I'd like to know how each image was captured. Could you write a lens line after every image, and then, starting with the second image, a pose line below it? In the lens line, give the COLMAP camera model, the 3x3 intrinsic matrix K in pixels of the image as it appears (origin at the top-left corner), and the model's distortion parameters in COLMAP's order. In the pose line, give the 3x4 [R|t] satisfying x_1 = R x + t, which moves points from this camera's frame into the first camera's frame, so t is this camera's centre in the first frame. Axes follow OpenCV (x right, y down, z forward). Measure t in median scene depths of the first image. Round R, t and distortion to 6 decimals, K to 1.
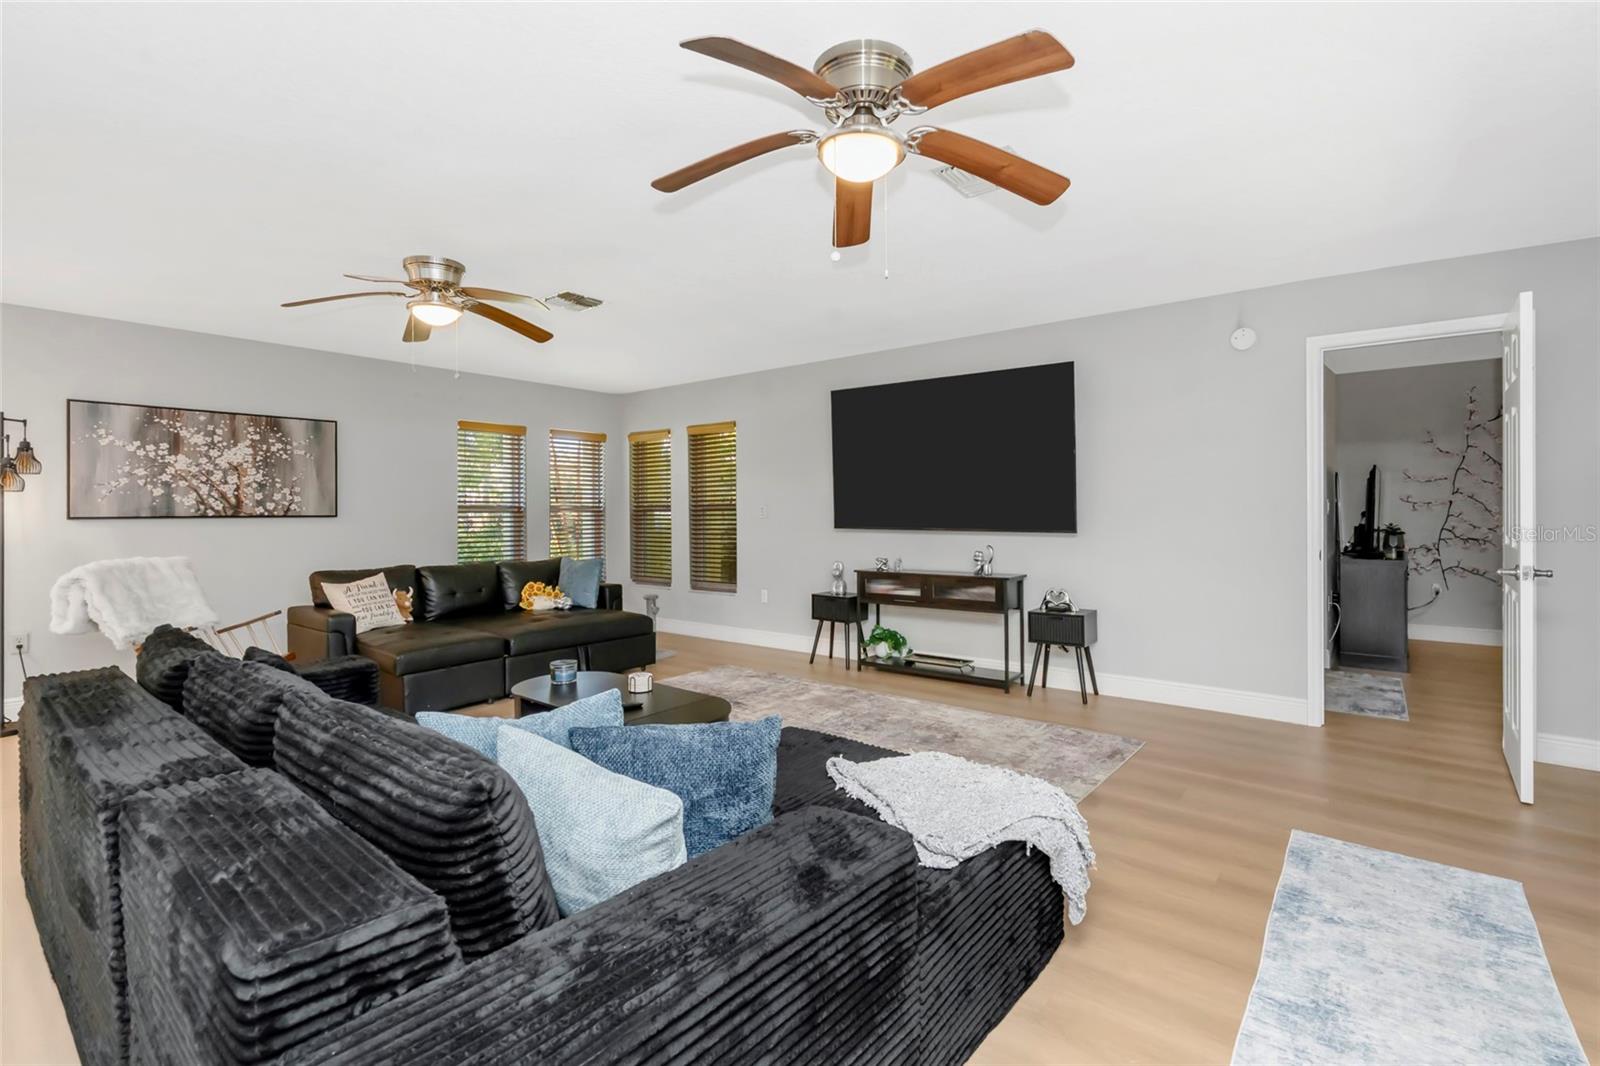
lens RADIAL K [[721.5, 0, 800.0], [0, 721.5, 533.0], [0, 0, 1]] dist [-0.002950, 0.000200]
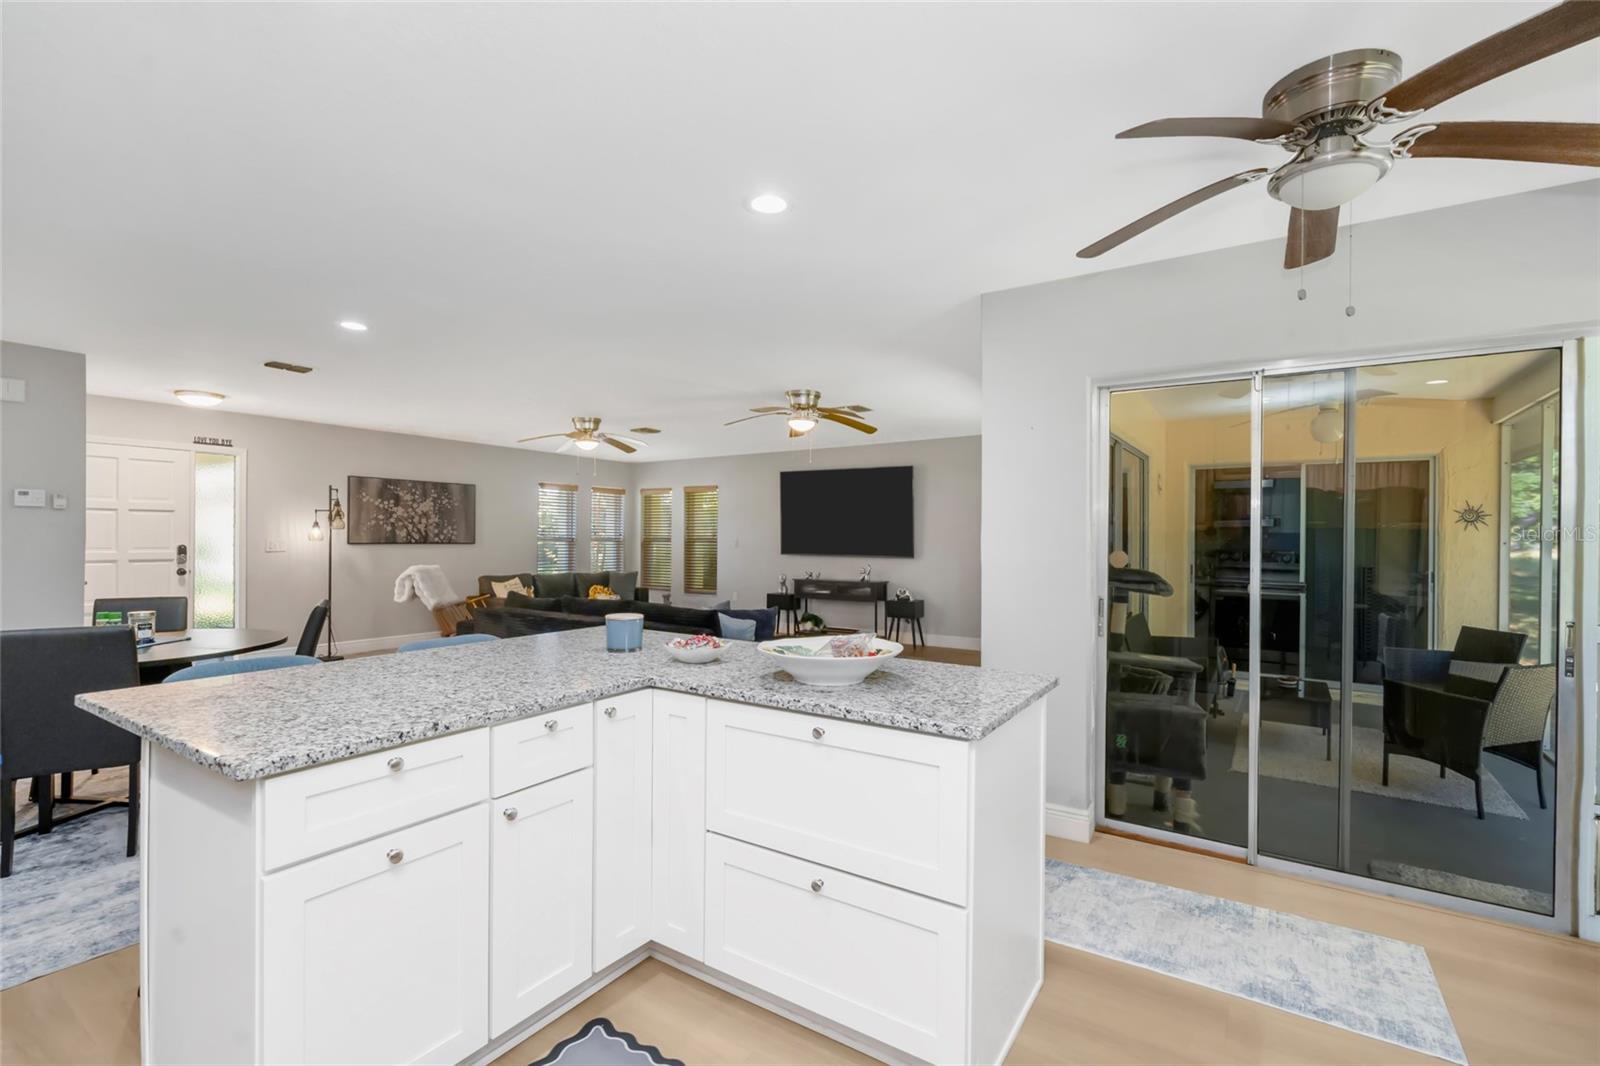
lens RADIAL K [[740.8, 0, 800.0], [0, 740.8, 533.0], [0, 0, 1]] dist [-0.000950, 0.000147]
pose [[0.995733, 0.013000, 0.091362, -0.072392], [-0.009730, 0.999299, -0.036146, 0.007214], [-0.091768, 0.035103, 0.995162, -0.785259]]
